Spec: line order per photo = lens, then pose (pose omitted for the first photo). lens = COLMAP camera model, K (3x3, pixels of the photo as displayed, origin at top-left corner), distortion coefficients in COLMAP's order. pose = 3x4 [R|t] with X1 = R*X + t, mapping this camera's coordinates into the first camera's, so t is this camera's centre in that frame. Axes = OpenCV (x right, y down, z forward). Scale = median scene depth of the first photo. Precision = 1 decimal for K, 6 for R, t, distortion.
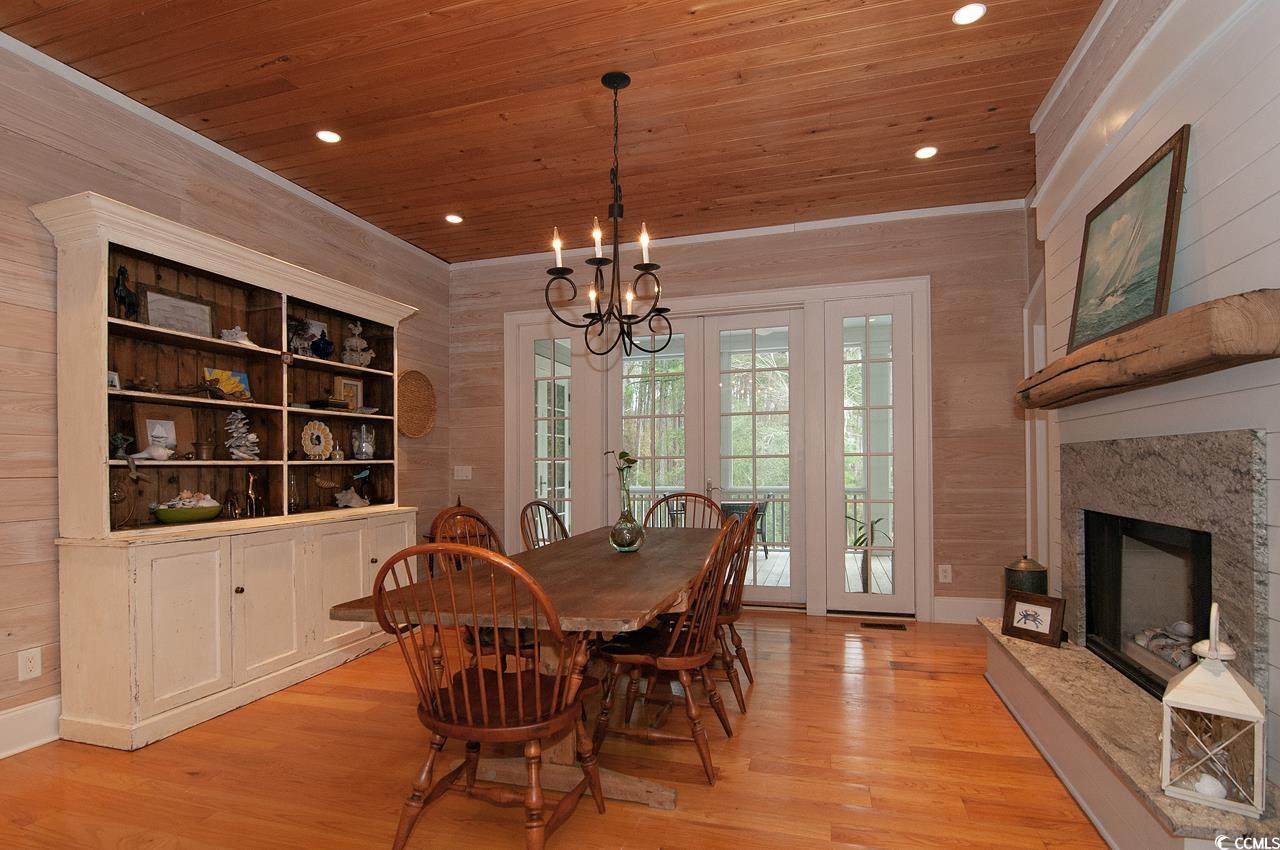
lens RADIAL K [[625.3, 0, 658.2], [0, 625.3, 449.3], [0, 0, 1]] dist [0.018885, -0.000286]
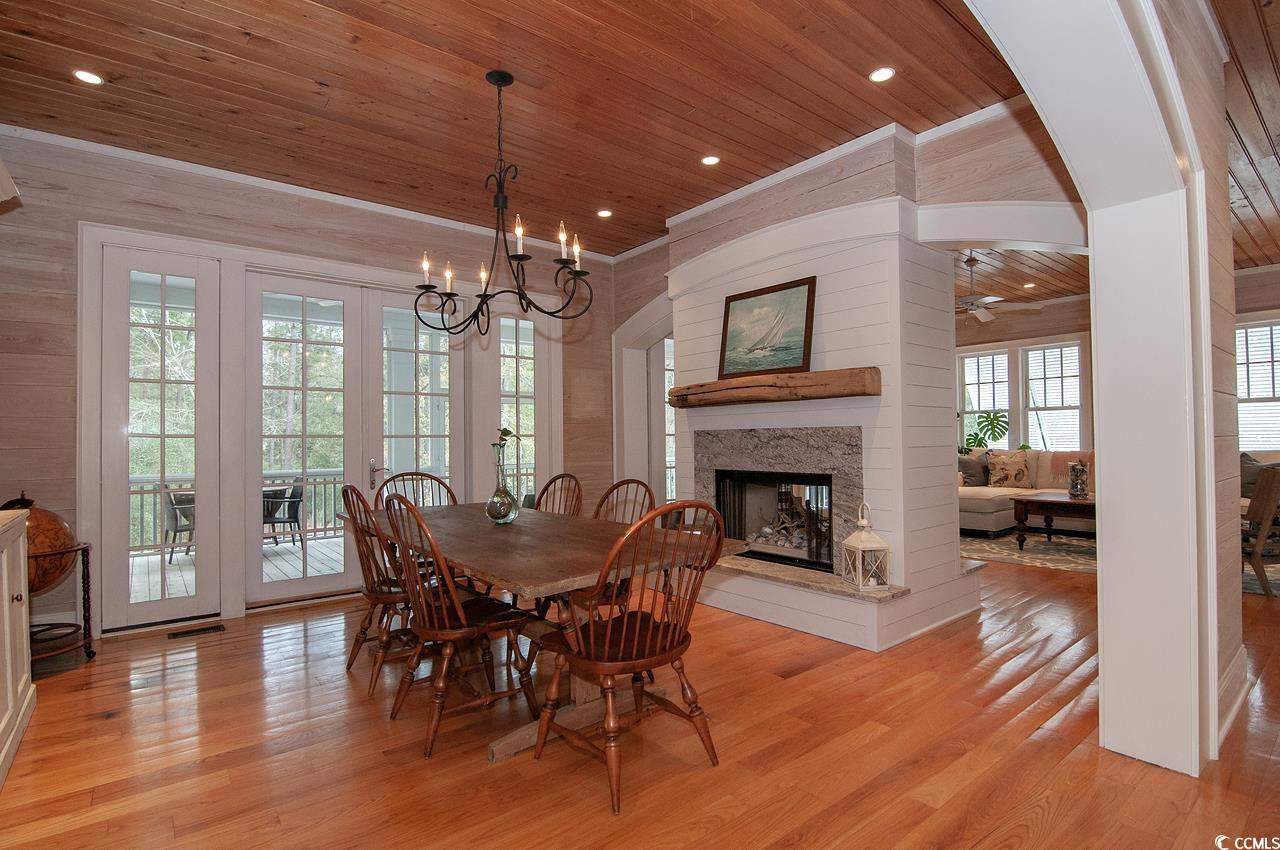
lens RADIAL K [[616.5, 0, 635.6], [0, 616.5, 434.0], [0, 0, 1]] dist [0.000019, -0.009667]
pose [[0.584286, 0.015938, 0.811391, -0.762574], [-0.017513, 0.999822, -0.007028, 0.014812], [-0.811359, -0.010104, 0.584461, 0.206738]]
